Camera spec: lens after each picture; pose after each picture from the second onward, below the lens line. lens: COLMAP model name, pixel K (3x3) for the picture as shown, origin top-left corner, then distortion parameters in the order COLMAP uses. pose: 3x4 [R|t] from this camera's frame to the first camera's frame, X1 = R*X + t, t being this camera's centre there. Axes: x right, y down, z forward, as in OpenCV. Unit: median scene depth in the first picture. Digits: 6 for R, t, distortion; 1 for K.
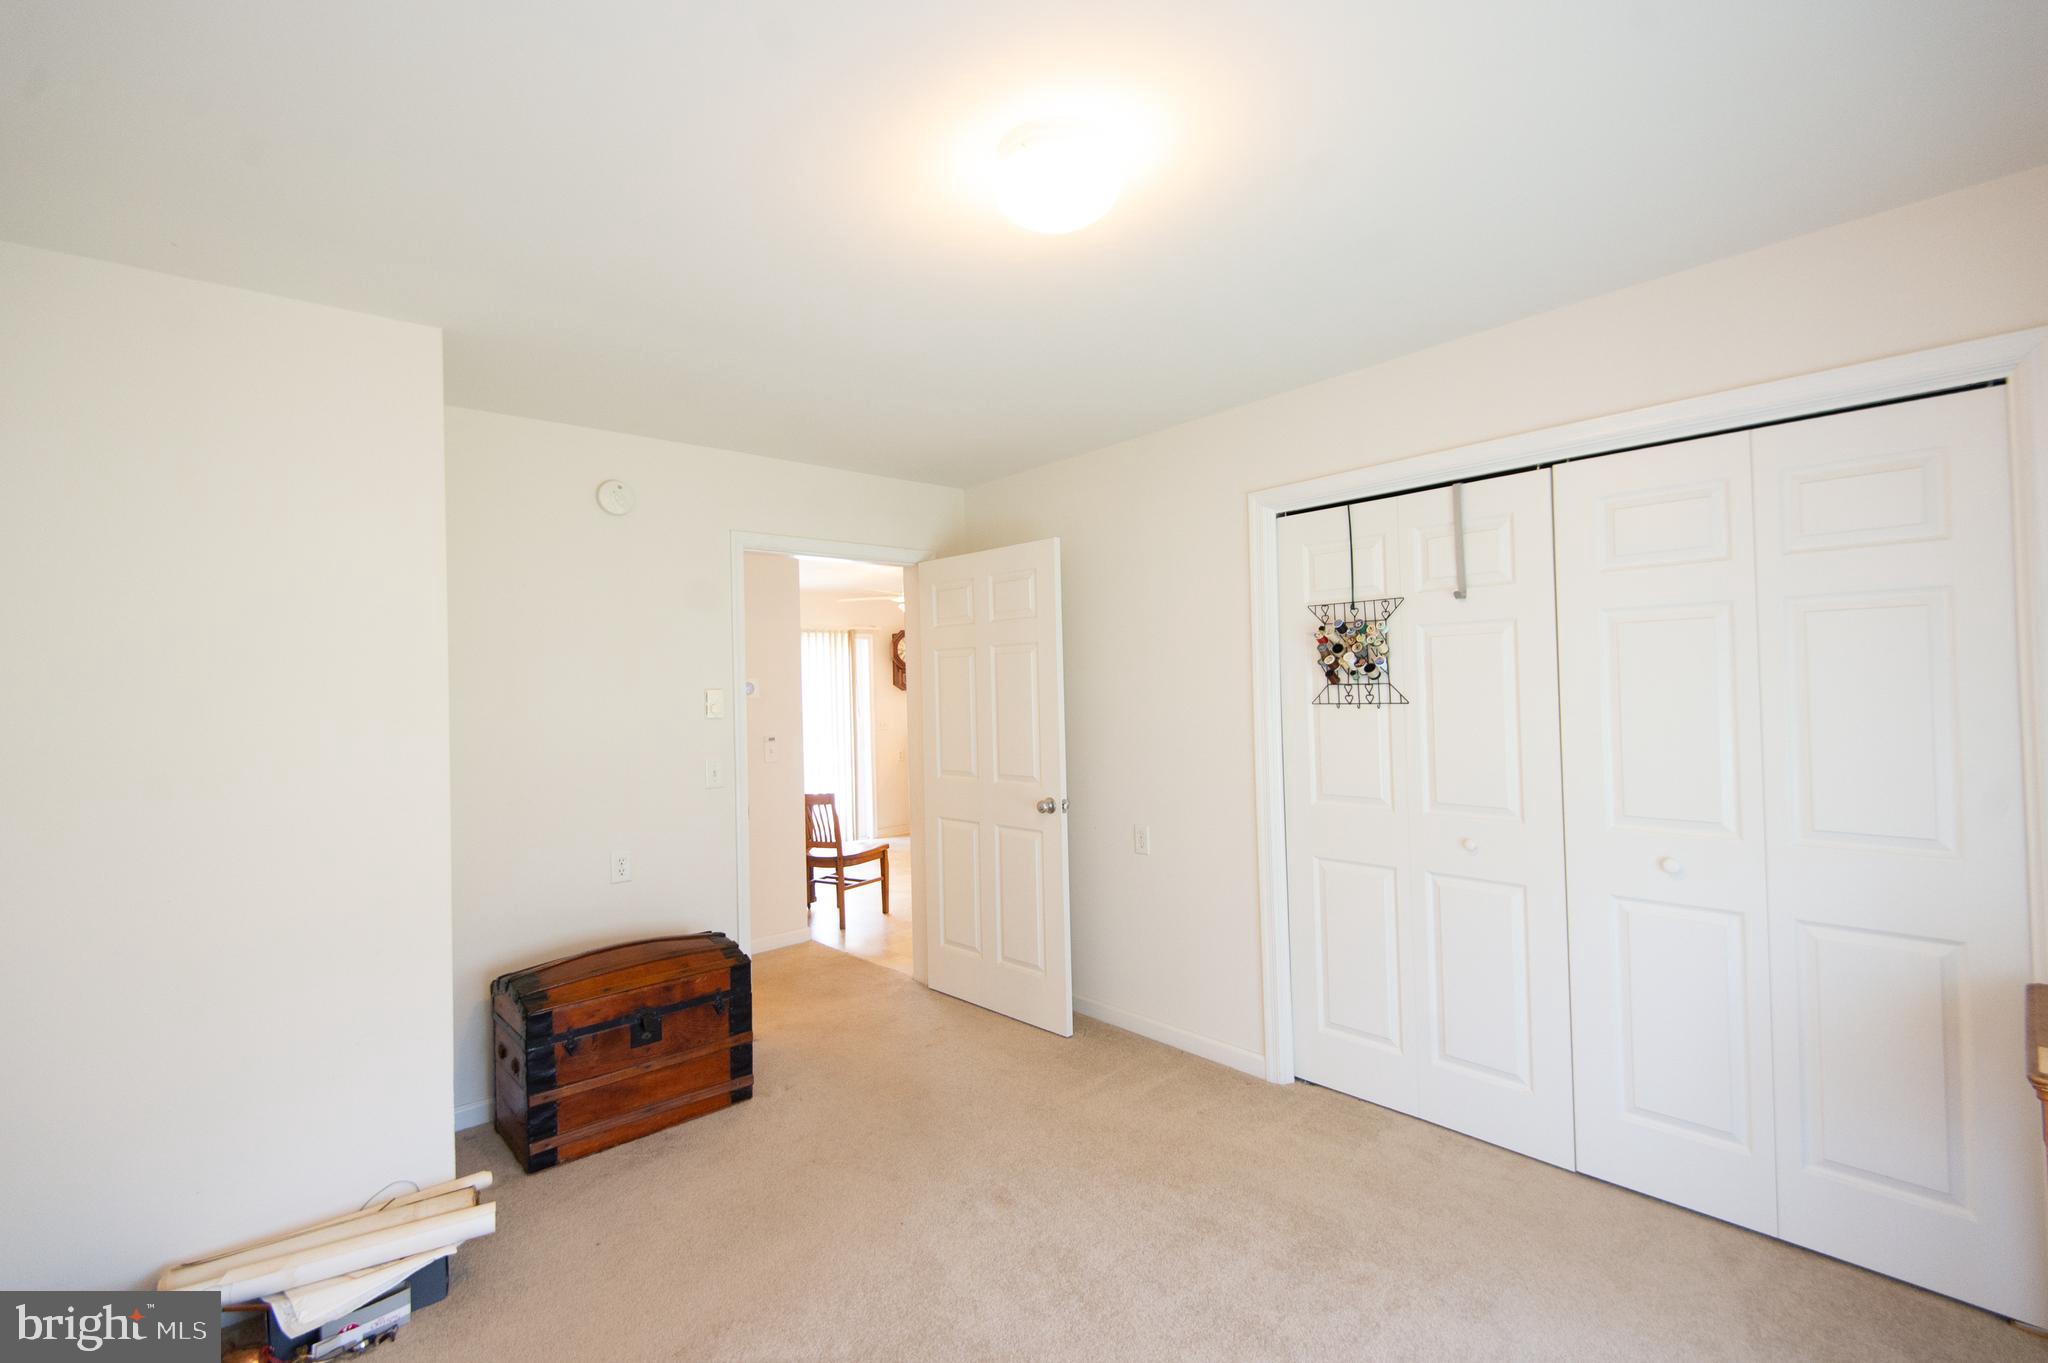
lens RADIAL K [[913.5, 0, 1014.2], [0, 913.5, 688.1], [0, 0, 1]] dist [0.023005, -0.014825]
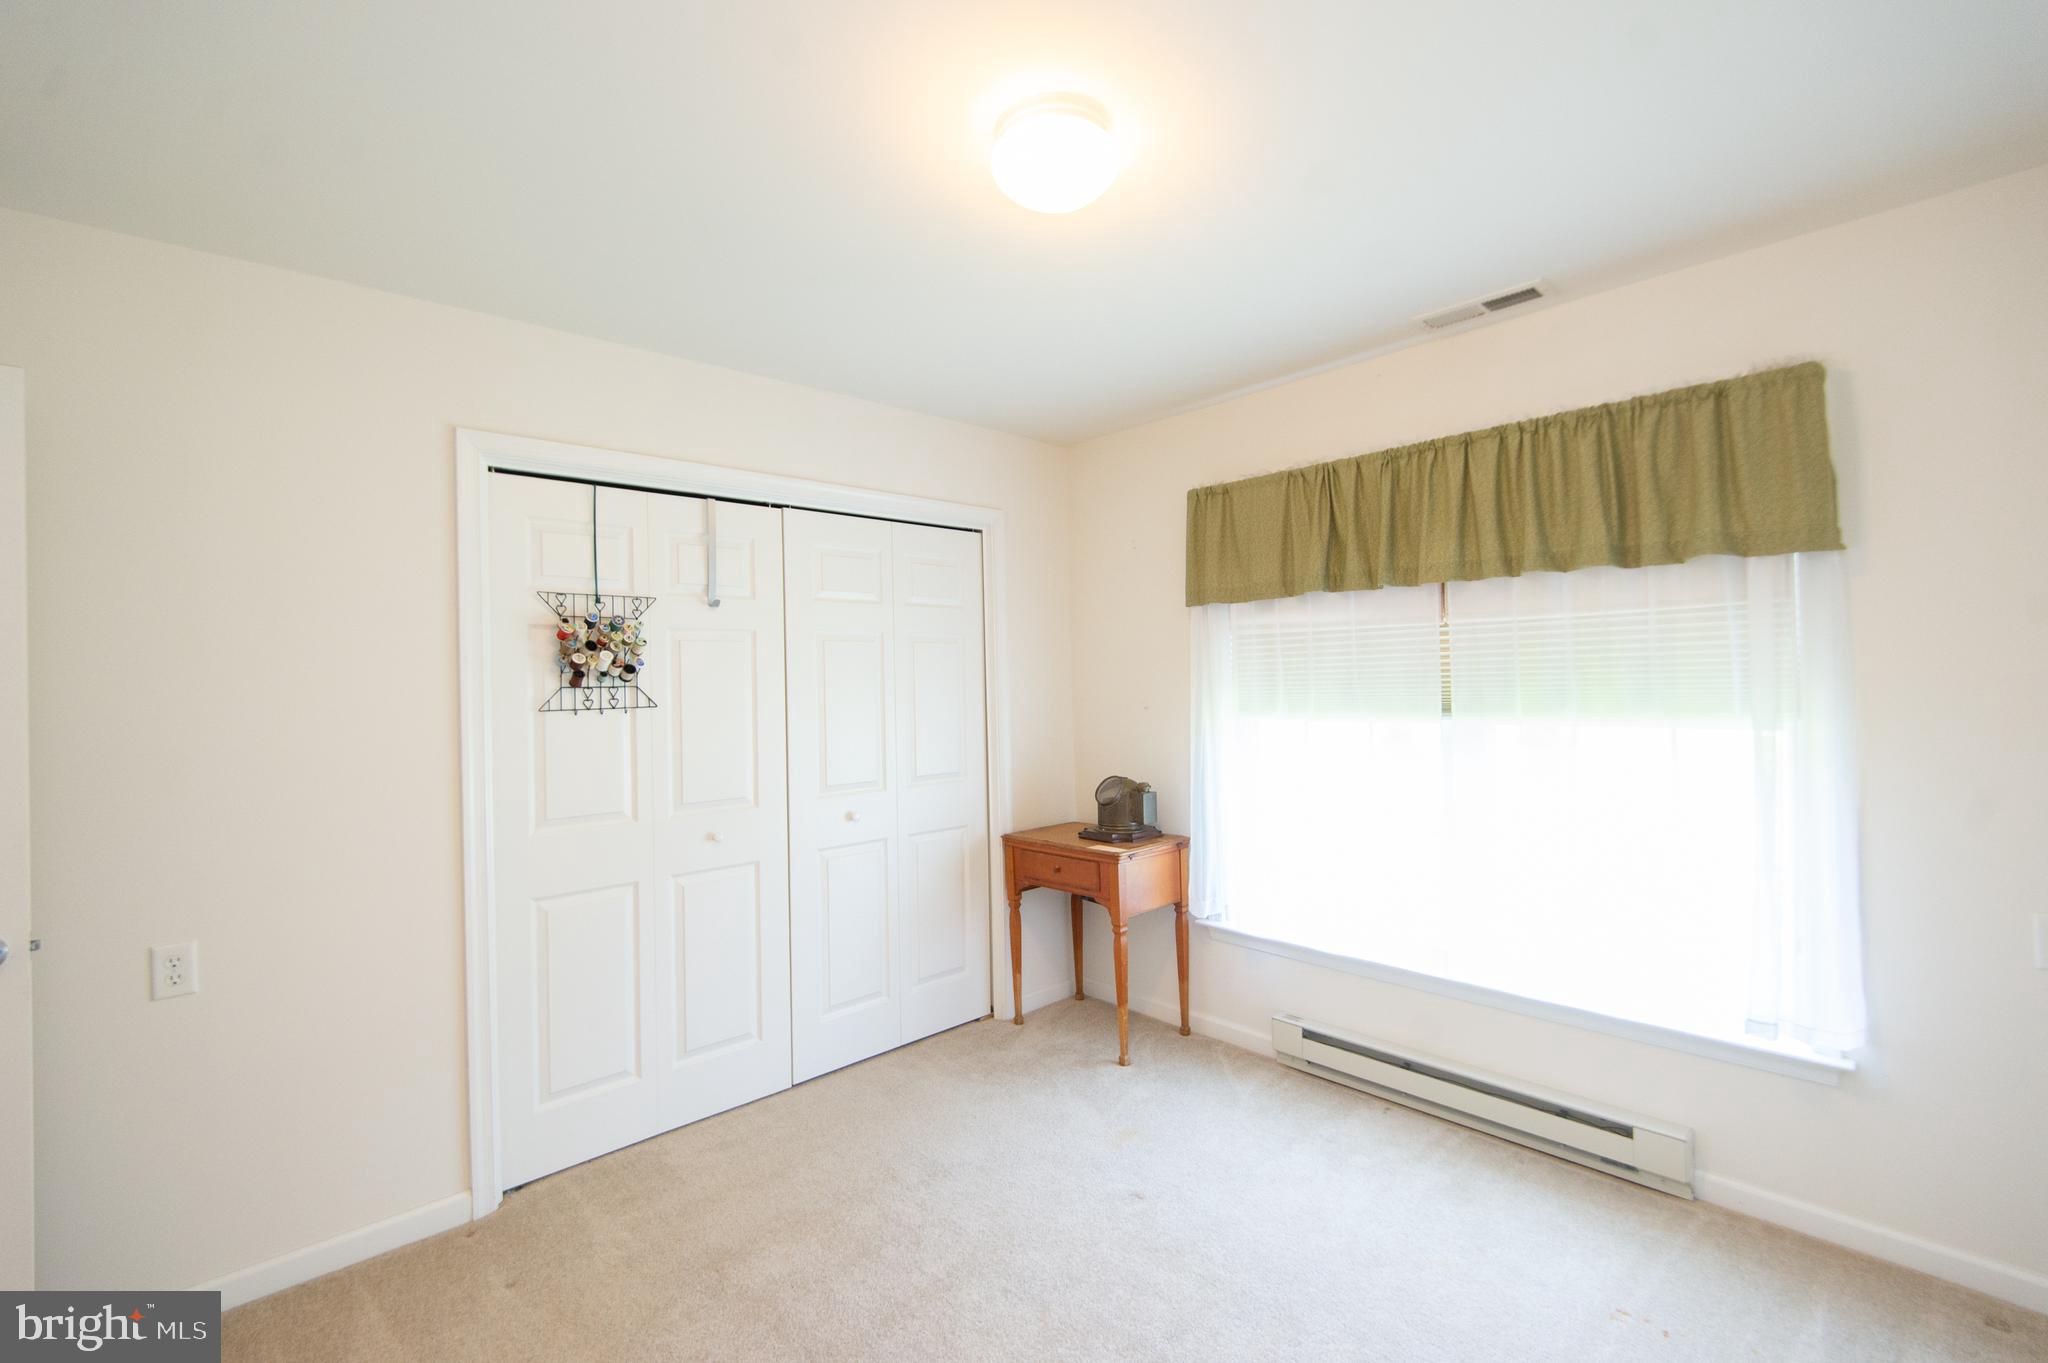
lens RADIAL K [[913.5, 0, 1020.4], [0, 913.5, 684.5], [0, 0, 1]] dist [0.023005, -0.014825]
pose [[-0.045673, 0.020703, 0.998742, -0.543262], [0.021347, 0.999577, -0.019744, 0.019674], [-0.998728, 0.020418, -0.046095, 0.637562]]
